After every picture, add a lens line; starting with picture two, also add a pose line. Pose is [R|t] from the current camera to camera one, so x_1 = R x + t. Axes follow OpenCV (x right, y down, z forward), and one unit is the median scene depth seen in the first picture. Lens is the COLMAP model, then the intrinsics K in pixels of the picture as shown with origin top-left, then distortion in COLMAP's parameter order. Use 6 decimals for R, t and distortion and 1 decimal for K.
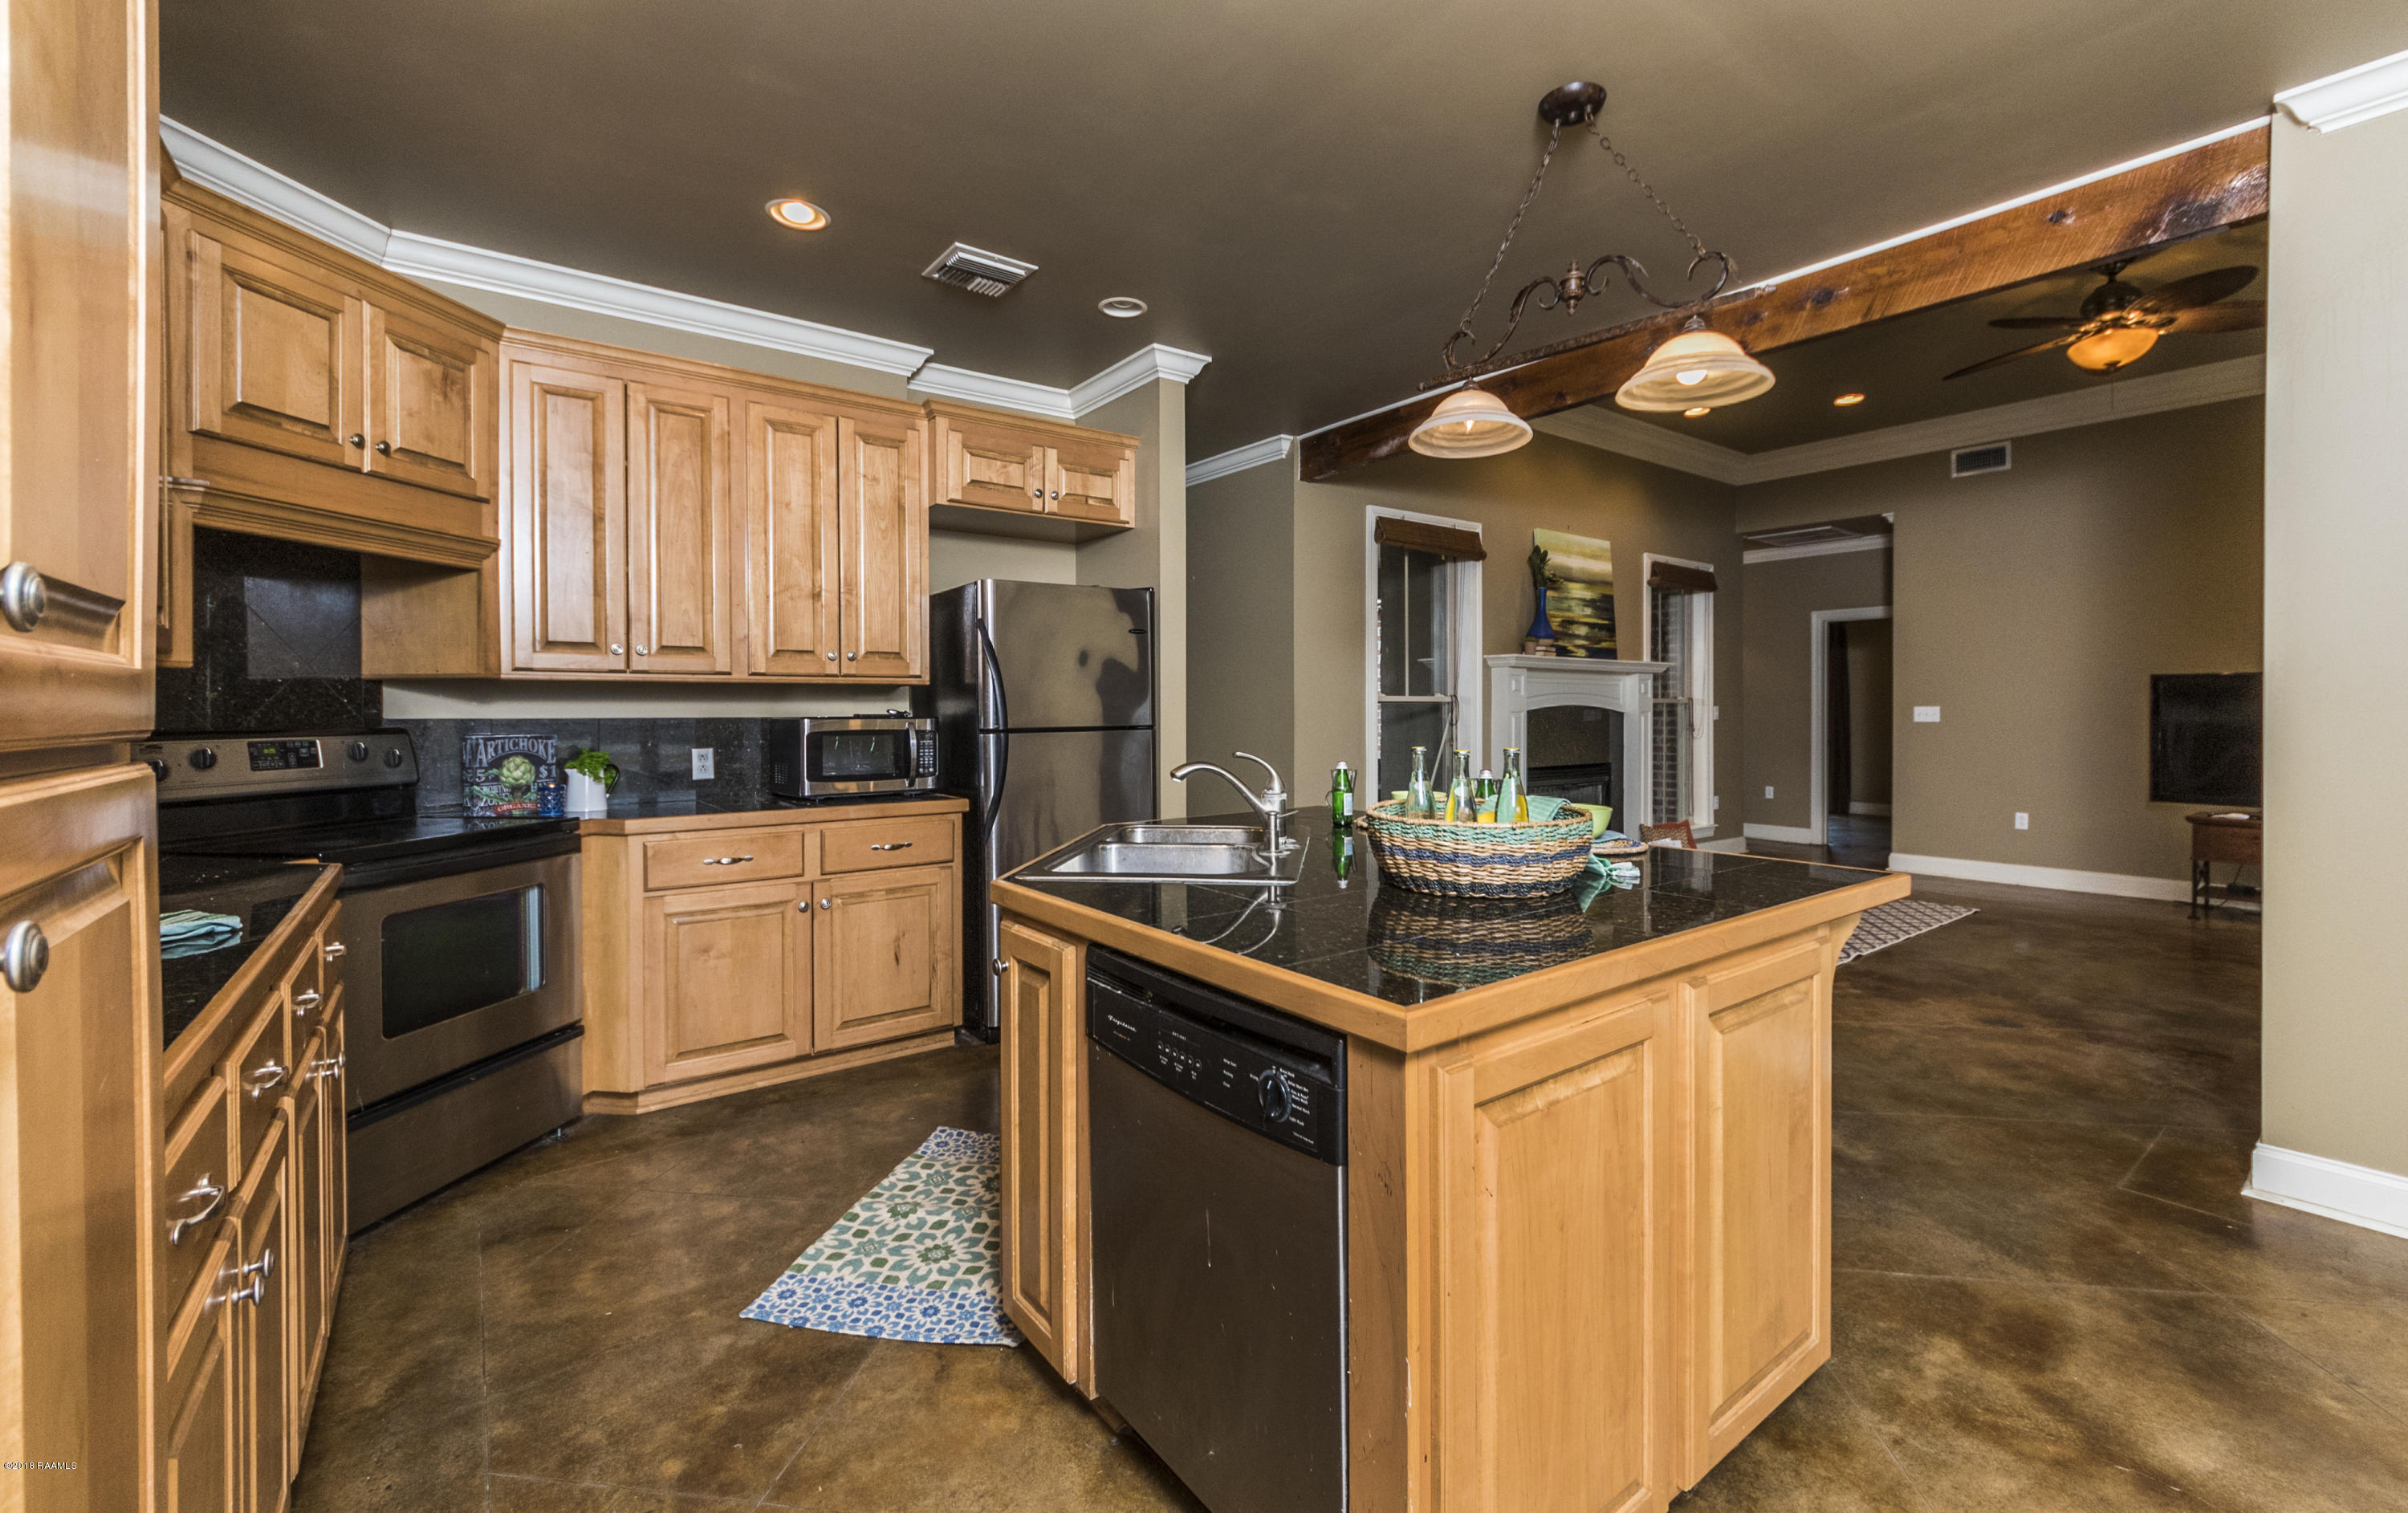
lens RADIAL K [[987.1, 0, 1212.0], [0, 987.1, 725.6], [0, 0, 1]] dist [-0.000883, -0.000562]
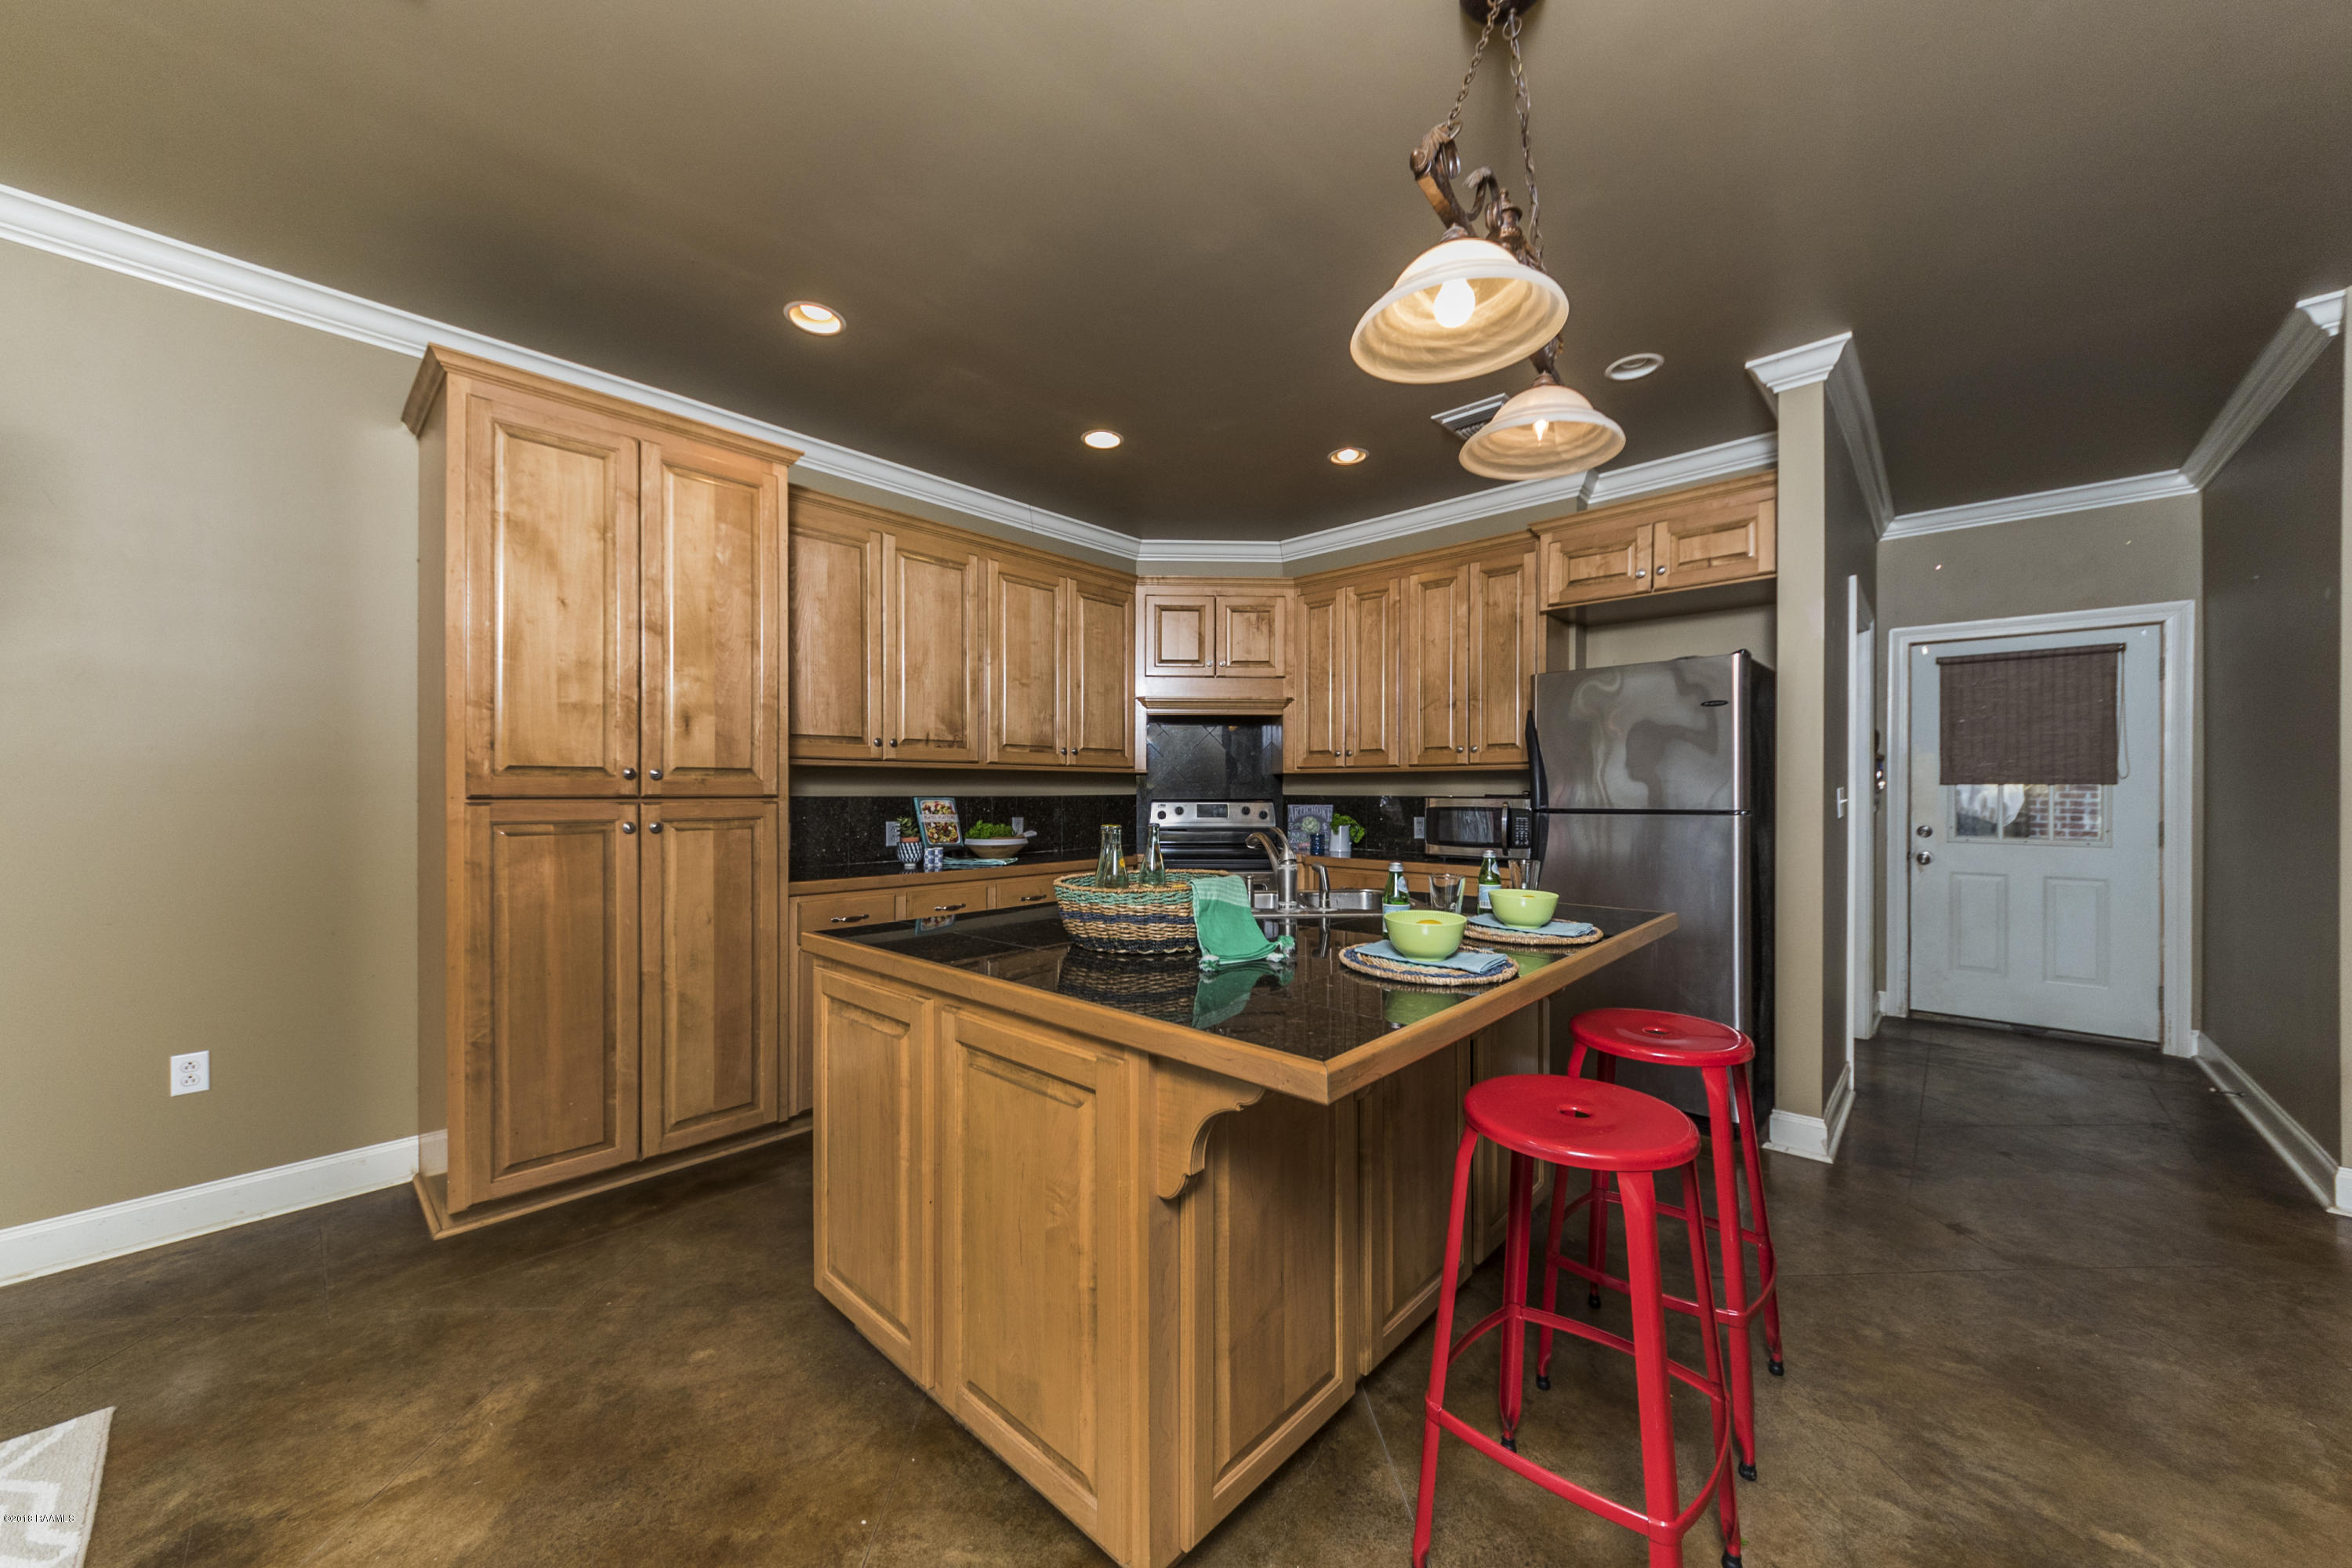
lens RADIAL K [[834.2, 0, 1174.7], [0, 834.2, 788.4], [0, 0, 1]] dist [0.008872, -0.000476]
pose [[0.171317, 0.003840, -0.985208, 0.711706], [-0.017987, 0.999838, 0.000769, -0.015665], [0.985052, 0.017589, 0.171358, 0.497936]]
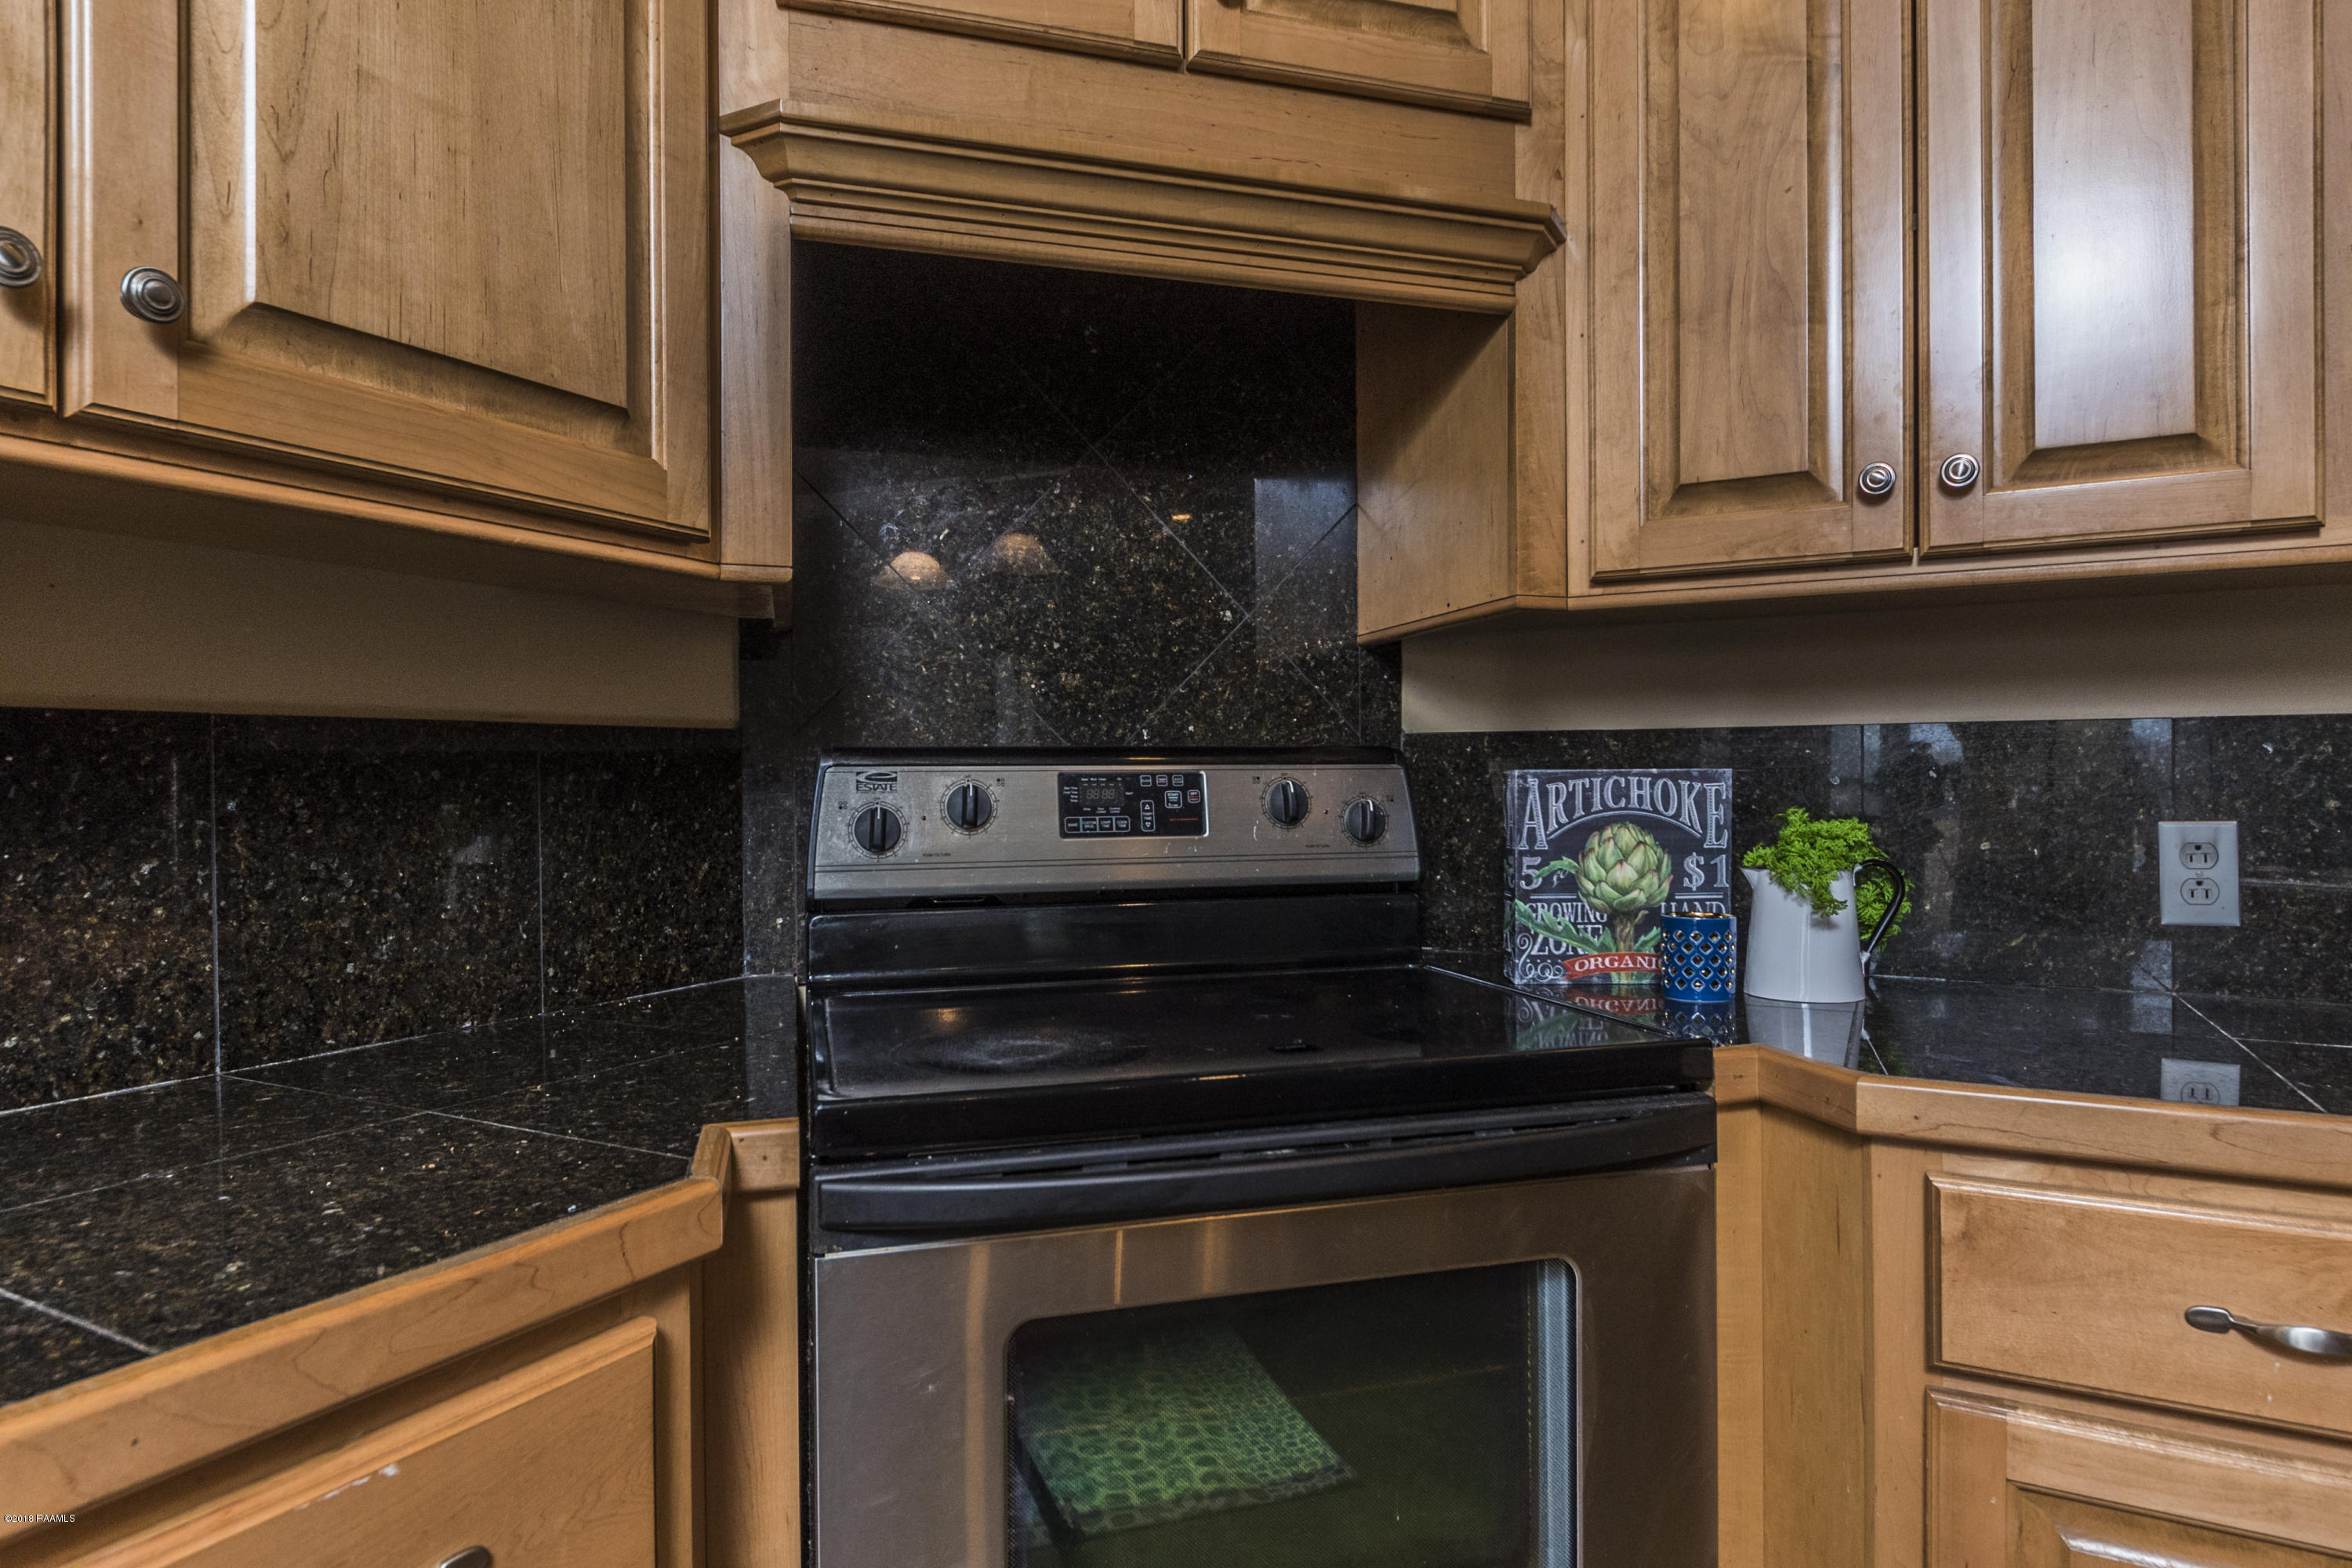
lens RADIAL K [[1326.7, 0, 1183.1], [0, 1326.7, 782.7], [0, 0, 1]] dist [-0.006886, -0.000773]
pose [[0.413293, 0.001237, -0.910597, -0.323790], [-0.010235, 0.999942, -0.003287, 0.018203], [0.910540, 0.010679, 0.413282, 0.642308]]
